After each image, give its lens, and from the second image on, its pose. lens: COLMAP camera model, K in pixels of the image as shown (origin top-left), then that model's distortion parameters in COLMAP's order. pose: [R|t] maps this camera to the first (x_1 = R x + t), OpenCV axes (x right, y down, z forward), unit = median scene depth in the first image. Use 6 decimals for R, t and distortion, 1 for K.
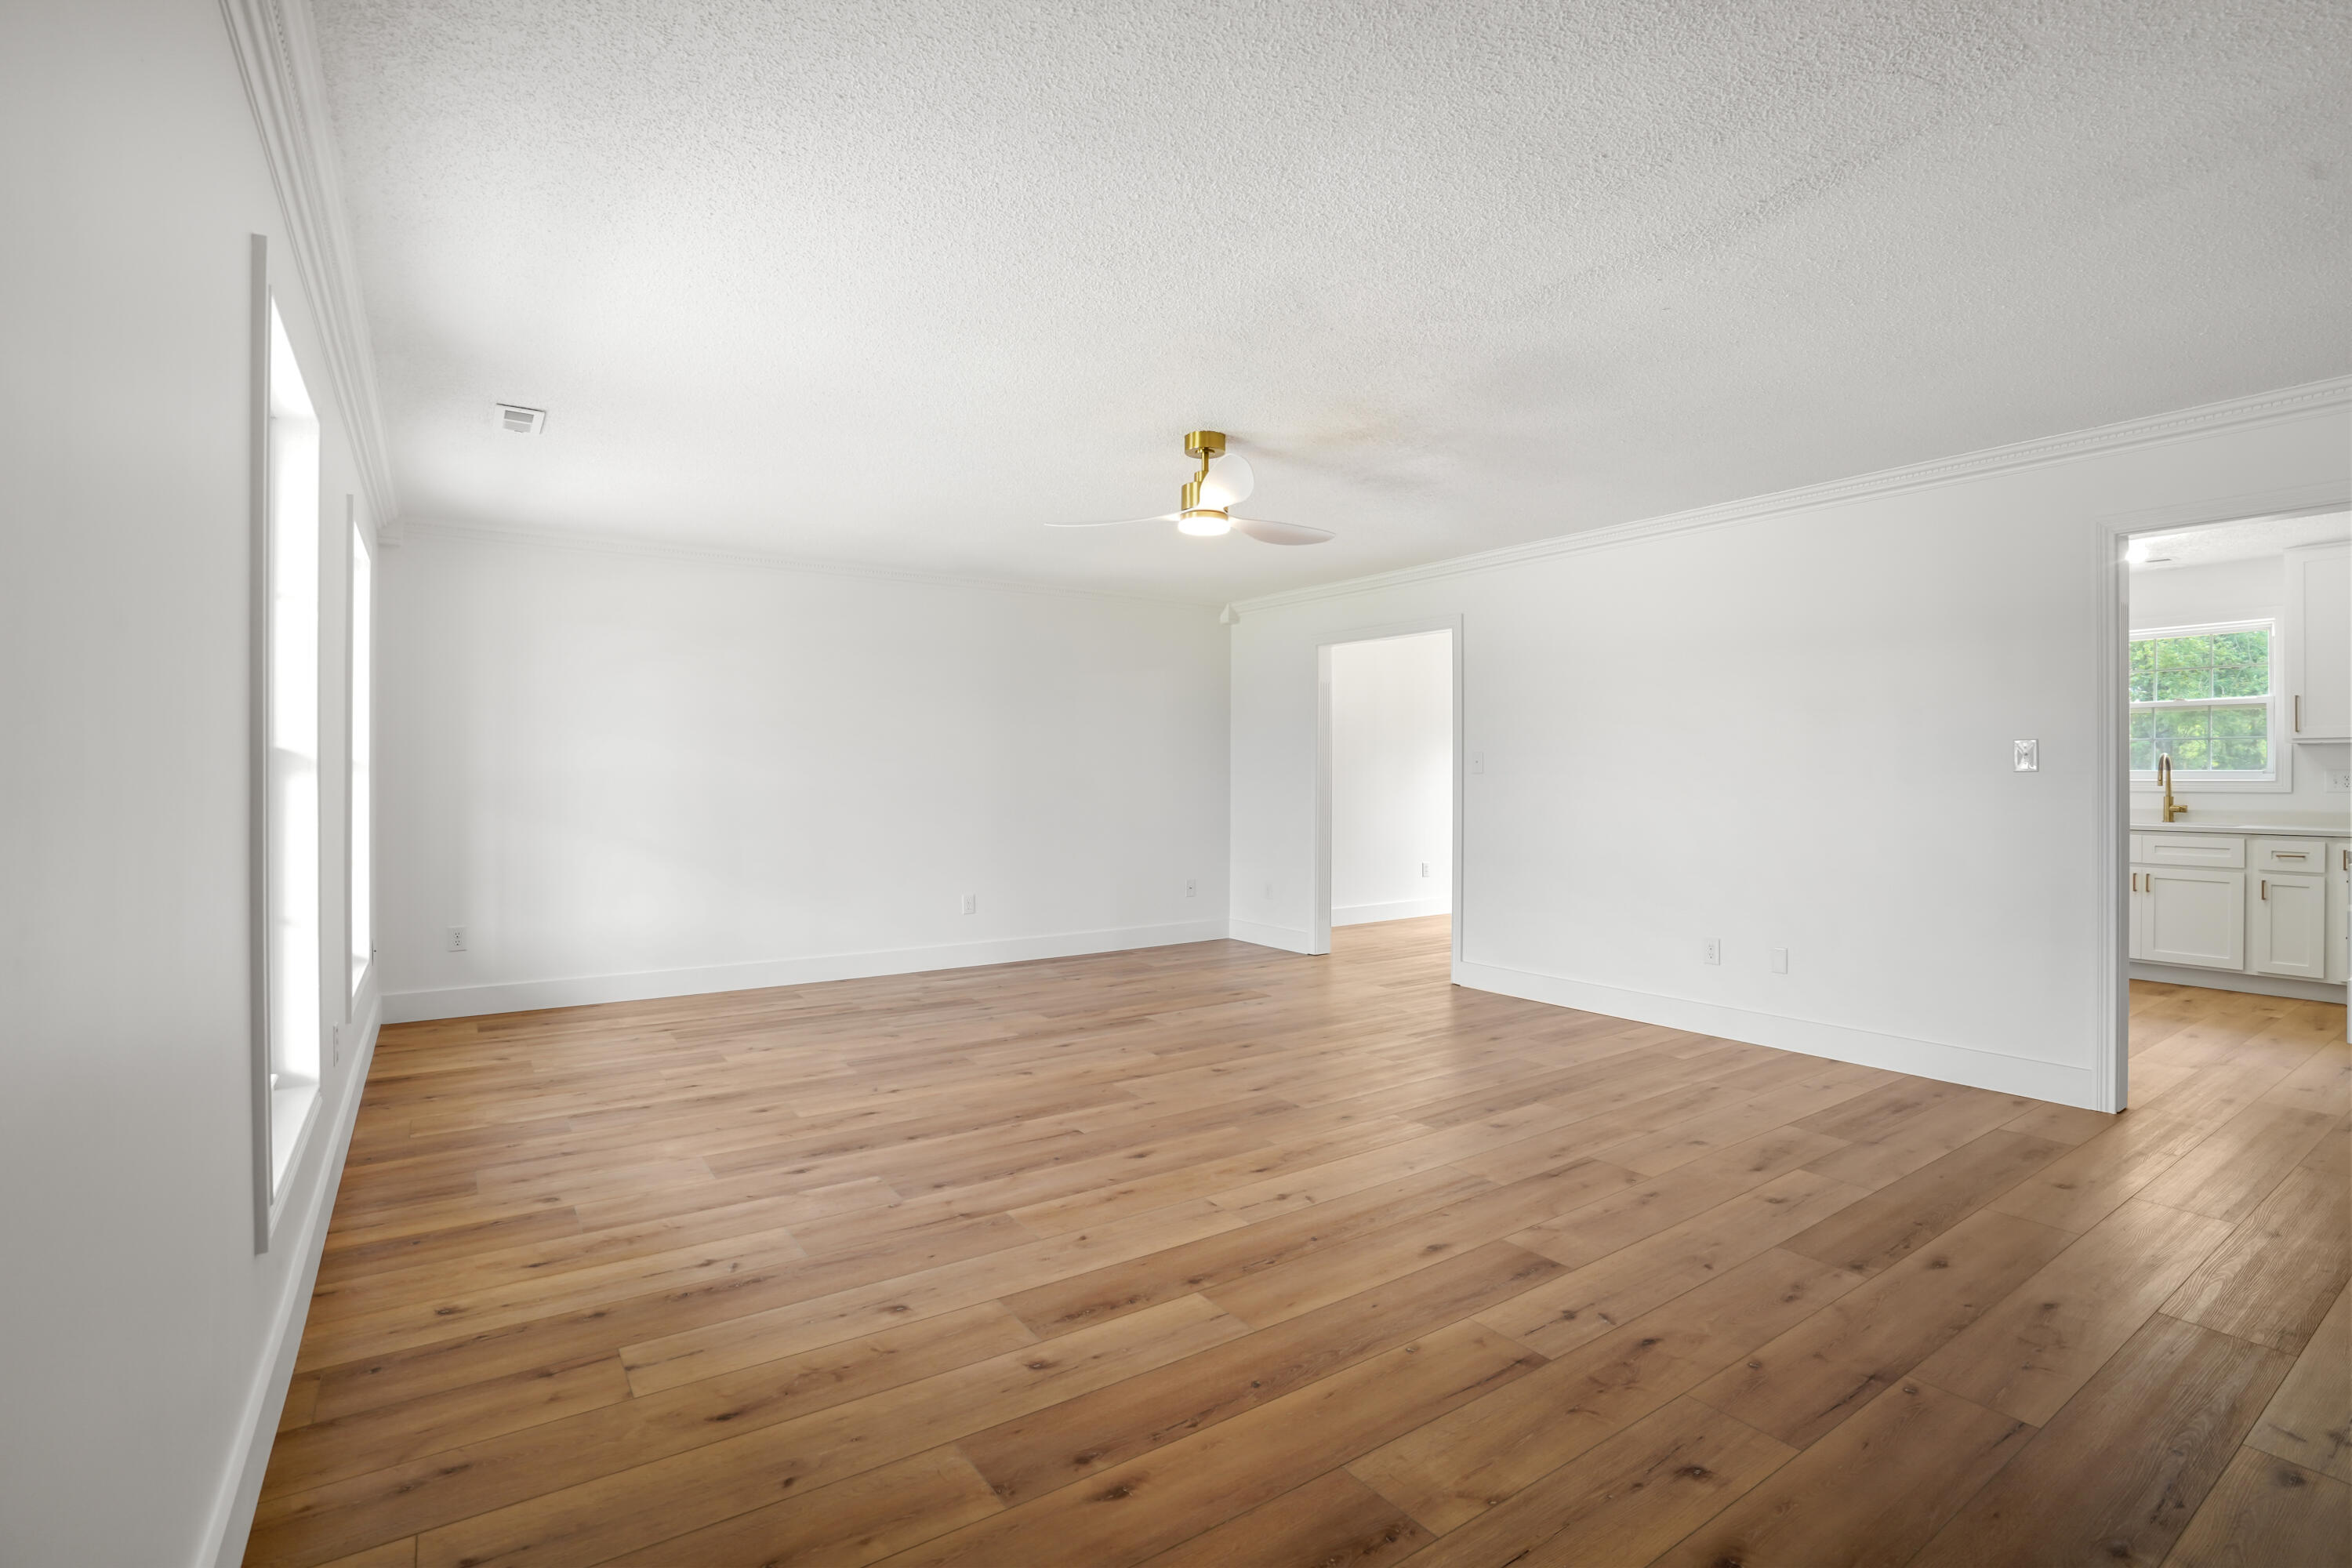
lens RADIAL K [[1072.6, 0, 1176.0], [0, 1072.6, 784.0], [0, 0, 1]] dist [-0.061293, 0.024066]
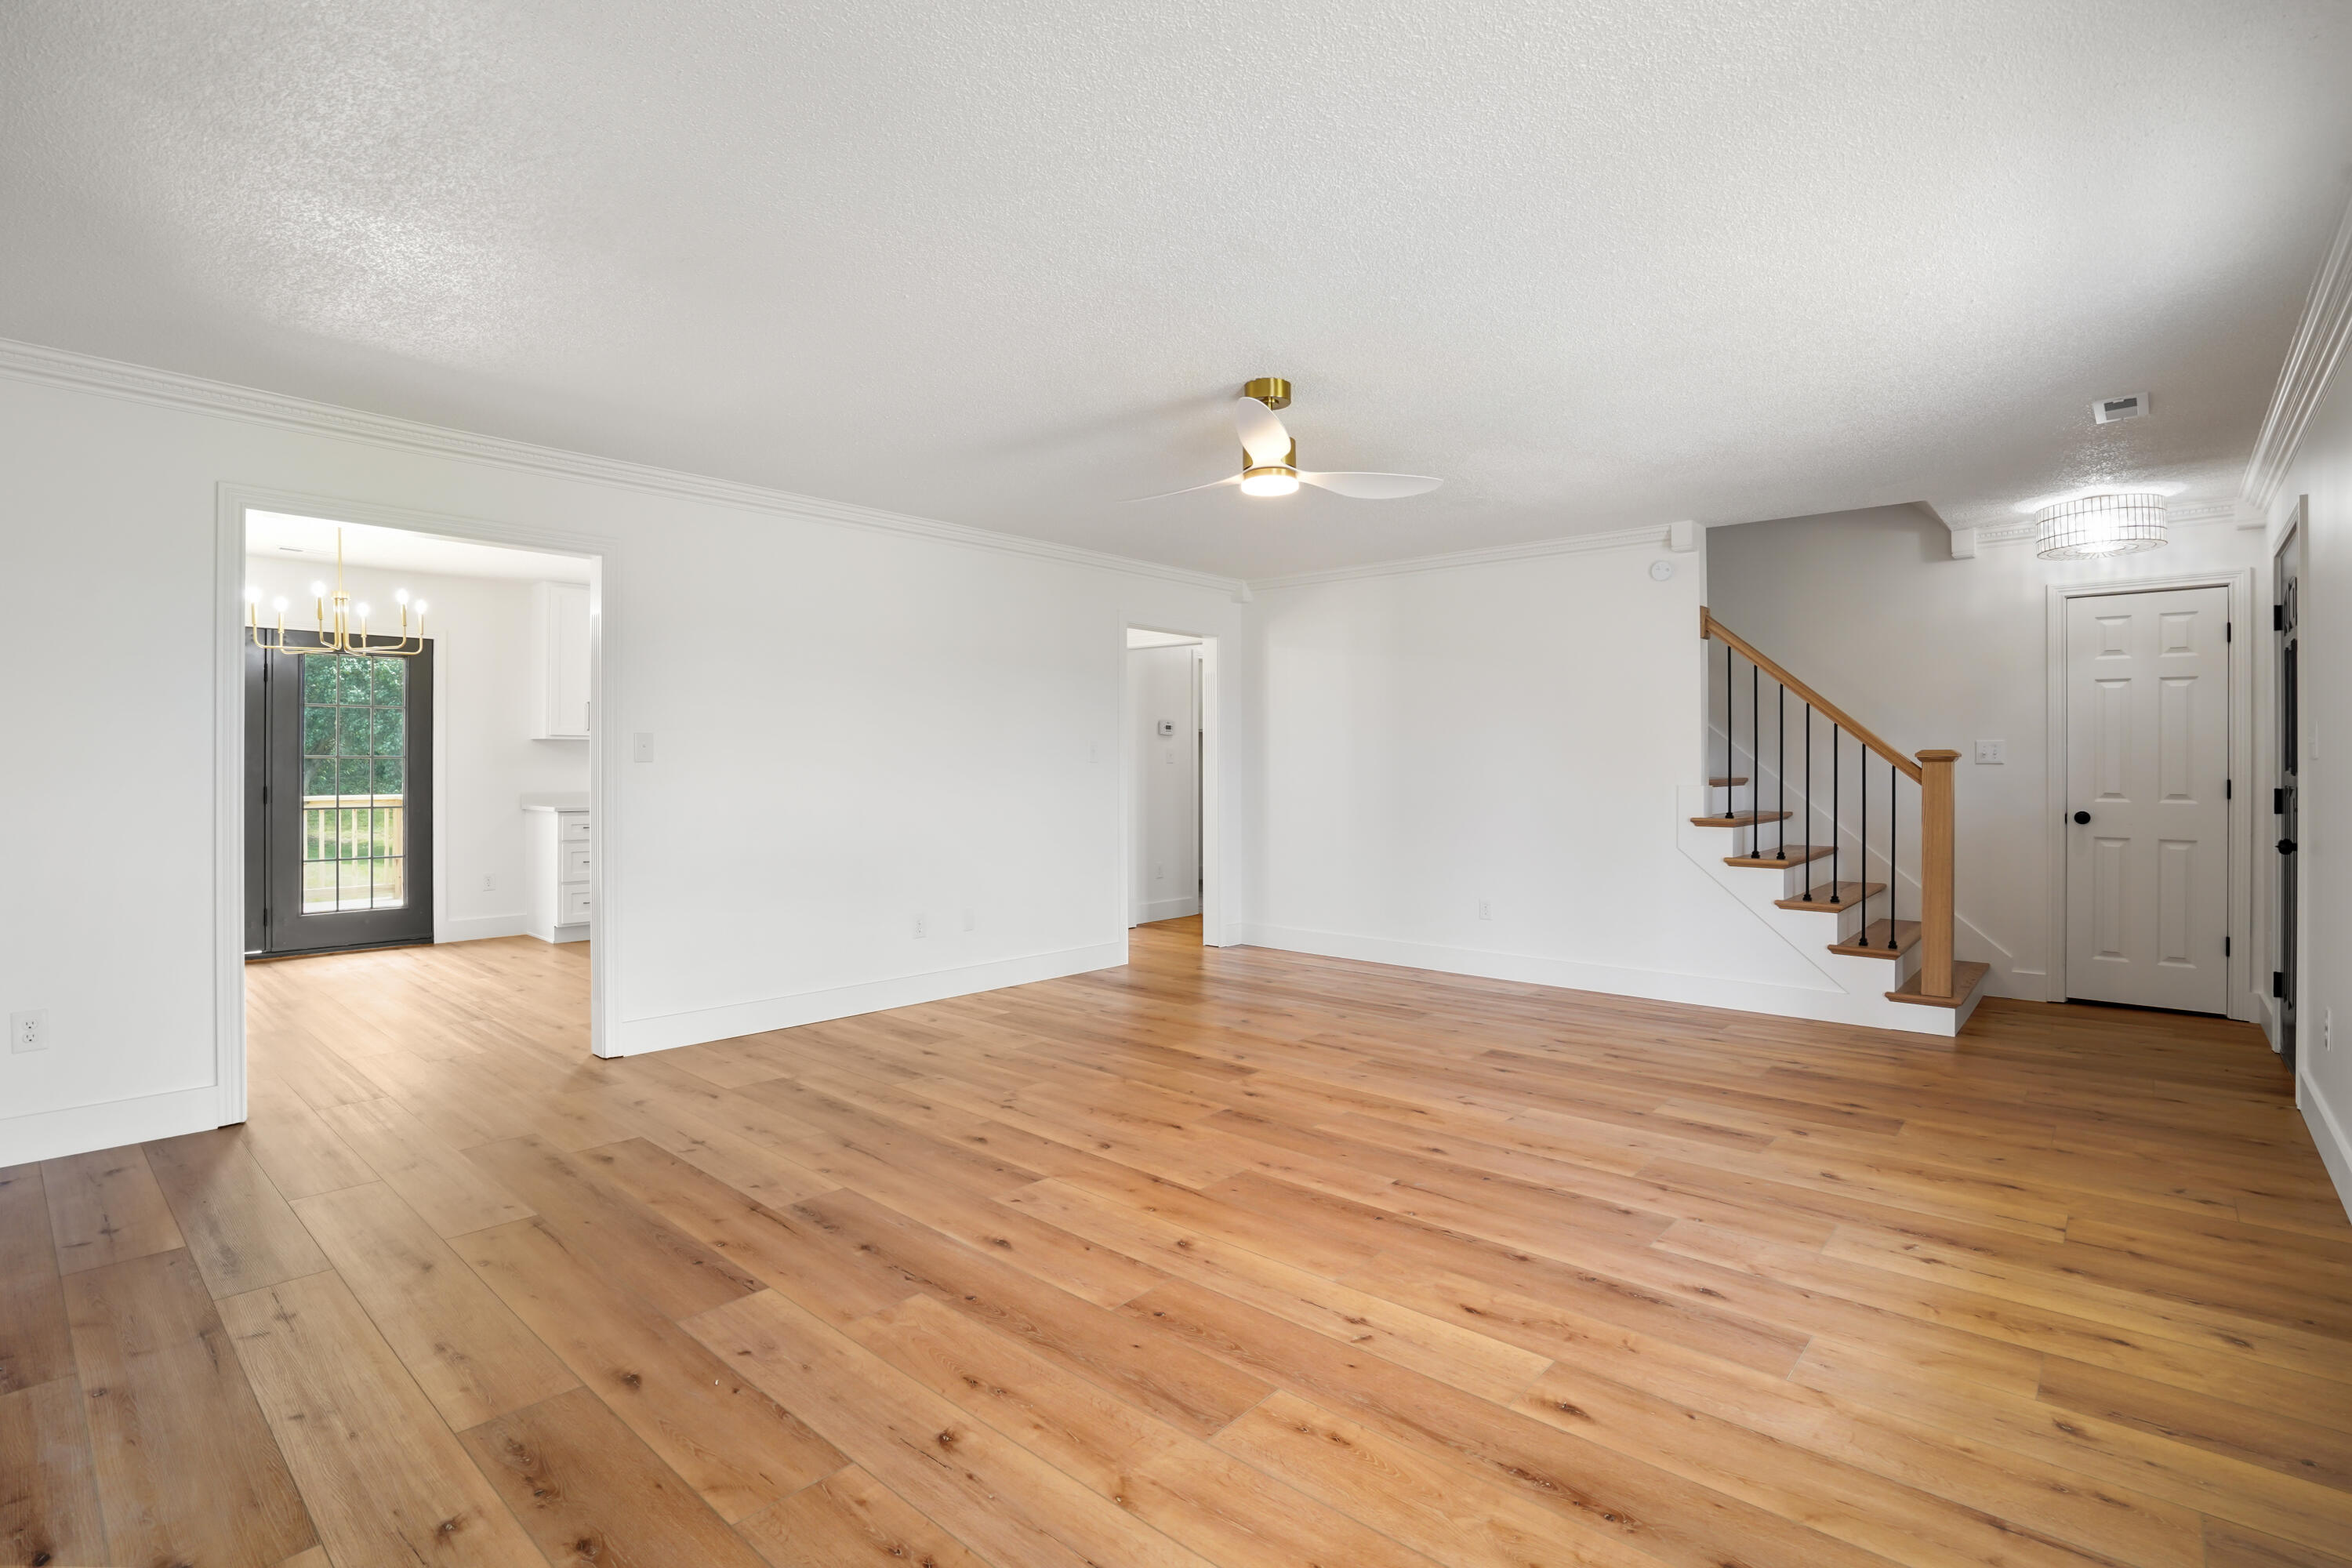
lens RADIAL K [[1119.3, 0, 1176.1], [0, 1119.3, 725.3], [0, 0, 1]] dist [-0.051205, 0.016520]
pose [[-0.234788, 0.034589, 0.971431, -1.051752], [0.005722, 0.999399, -0.034202, -0.008670], [-0.972030, -0.002472, -0.234845, 1.577398]]
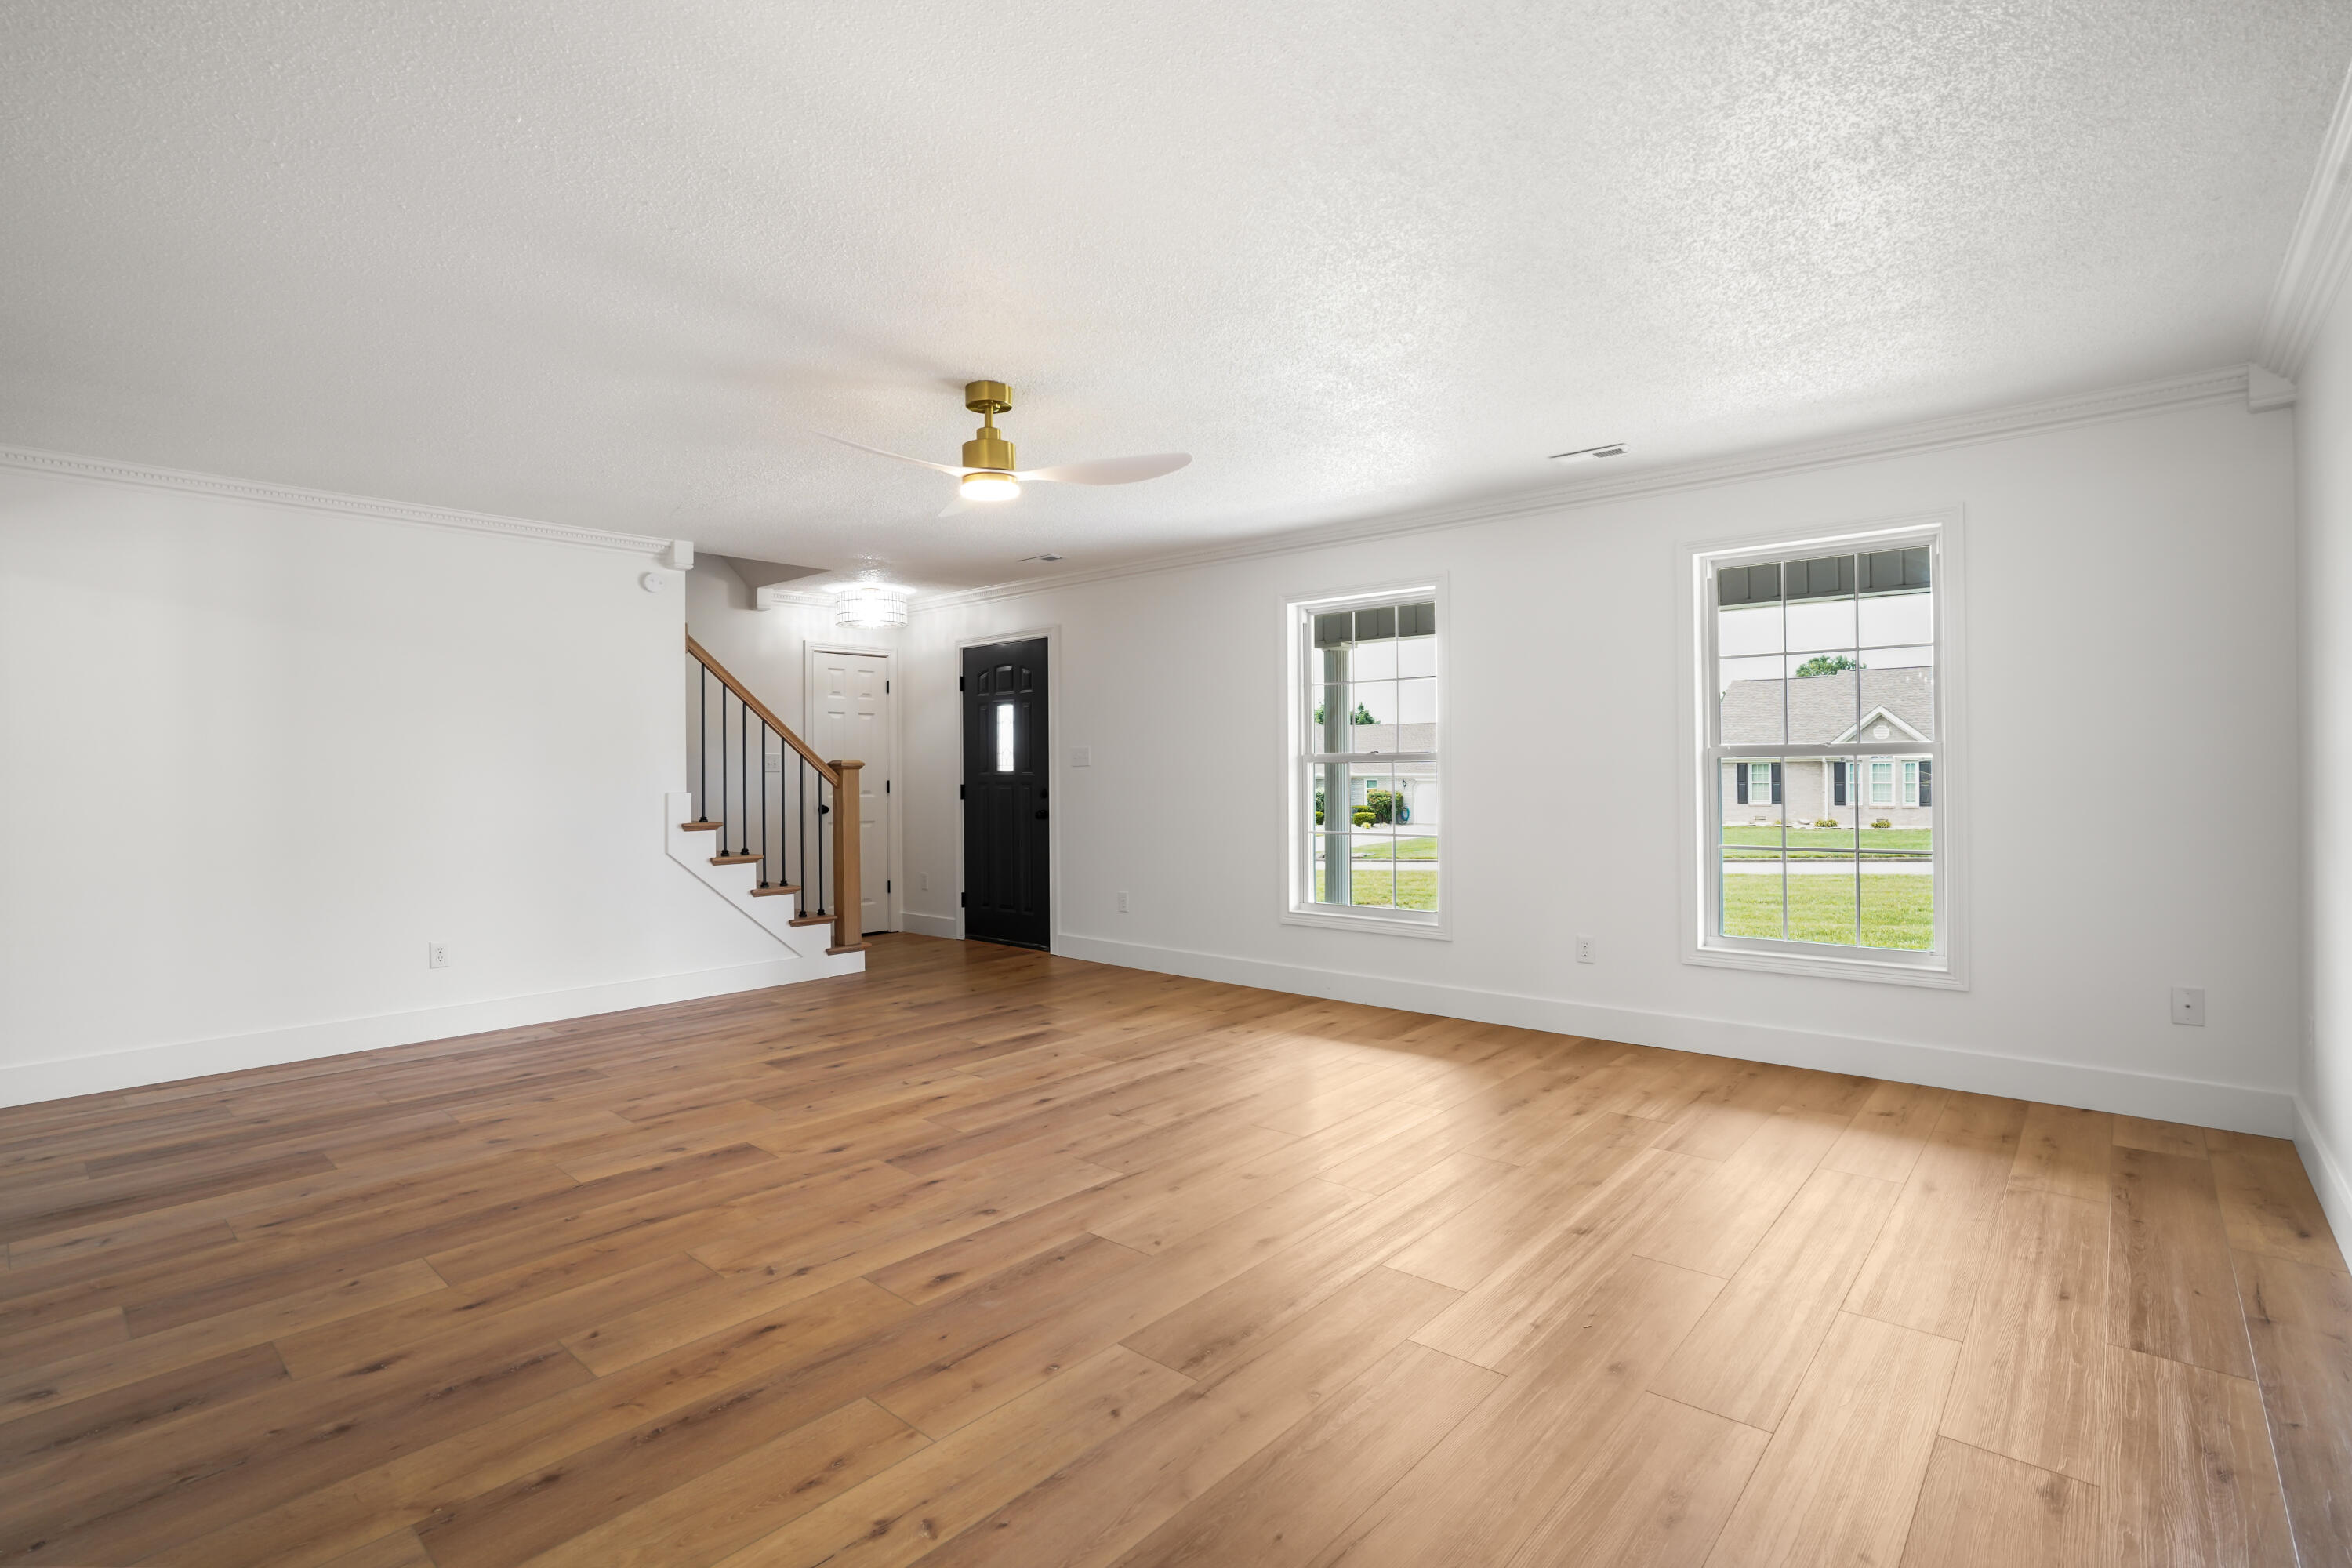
lens RADIAL K [[1094.4, 0, 1166.5], [0, 1094.4, 774.5], [0, 0, 1]] dist [-0.050675, 0.019252]
pose [[-0.972233, 0.003902, -0.233984, 0.121573], [0.001295, 0.999935, 0.011295, -0.019708], [0.234013, 0.010678, -0.972175, 2.333933]]
